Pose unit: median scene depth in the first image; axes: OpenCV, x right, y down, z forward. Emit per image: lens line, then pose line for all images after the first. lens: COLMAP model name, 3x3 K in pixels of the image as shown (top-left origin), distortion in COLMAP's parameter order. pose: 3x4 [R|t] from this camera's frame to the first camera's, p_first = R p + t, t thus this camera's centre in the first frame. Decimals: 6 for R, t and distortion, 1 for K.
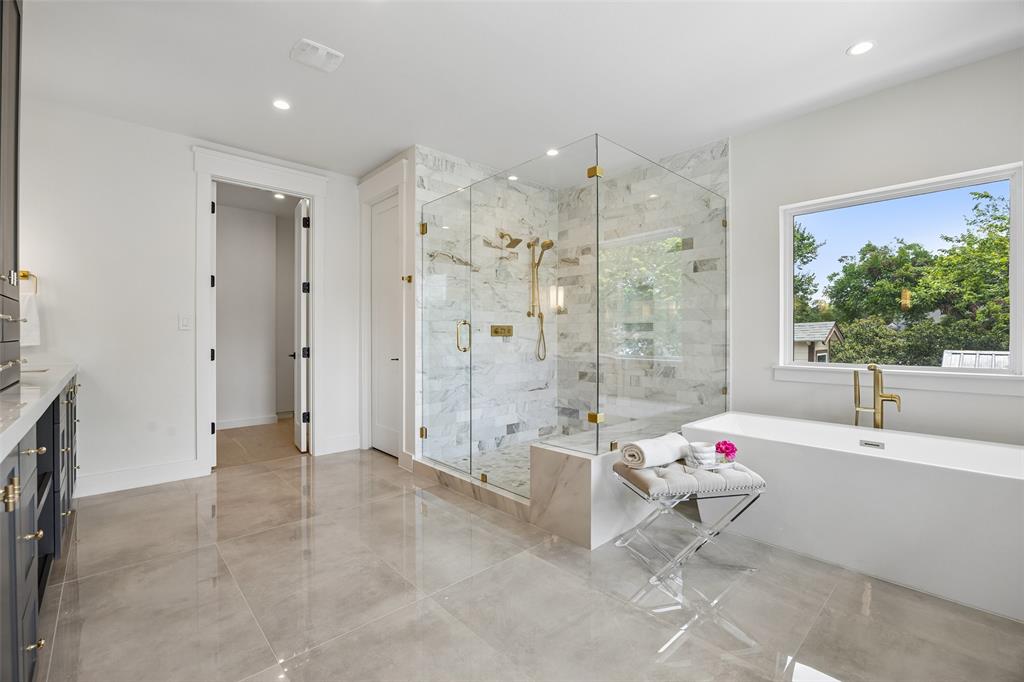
lens RADIAL K [[451.7, 0, 515.1], [0, 451.7, 337.5], [0, 0, 1]] dist [-0.022162, 0.001423]
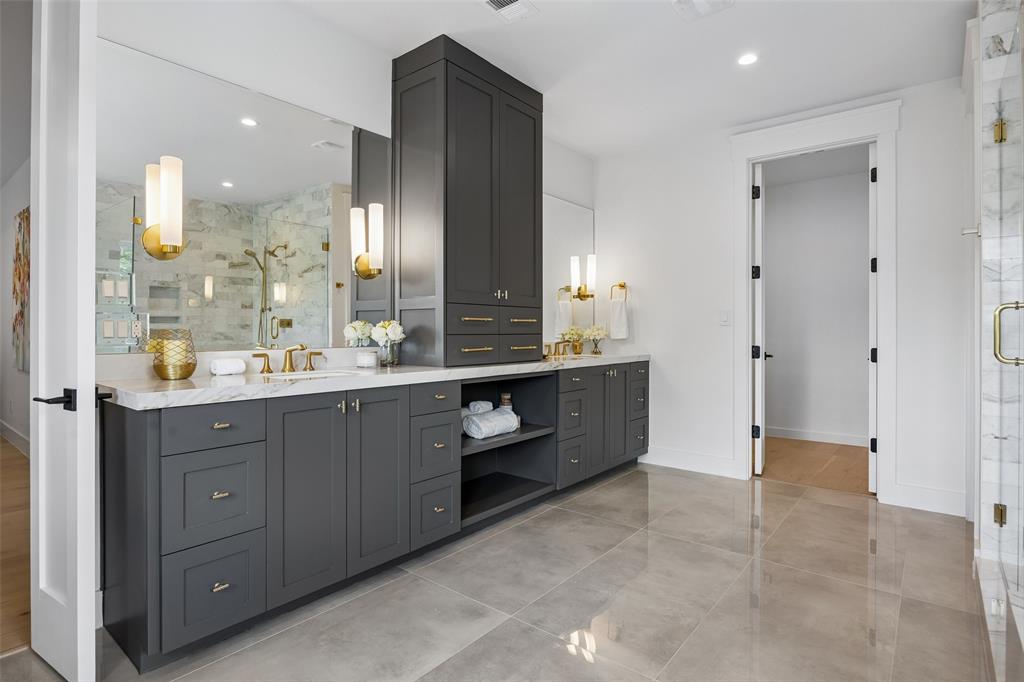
lens RADIAL K [[528.8, 0, 489.8], [0, 528.8, 328.9], [0, 0, 1]] dist [-0.002267, -0.000505]
pose [[0.116902, -0.001052, -0.993143, 0.504016], [-0.010079, 0.999947, -0.002246, -0.001196], [0.993092, 0.010272, 0.116886, 0.483743]]
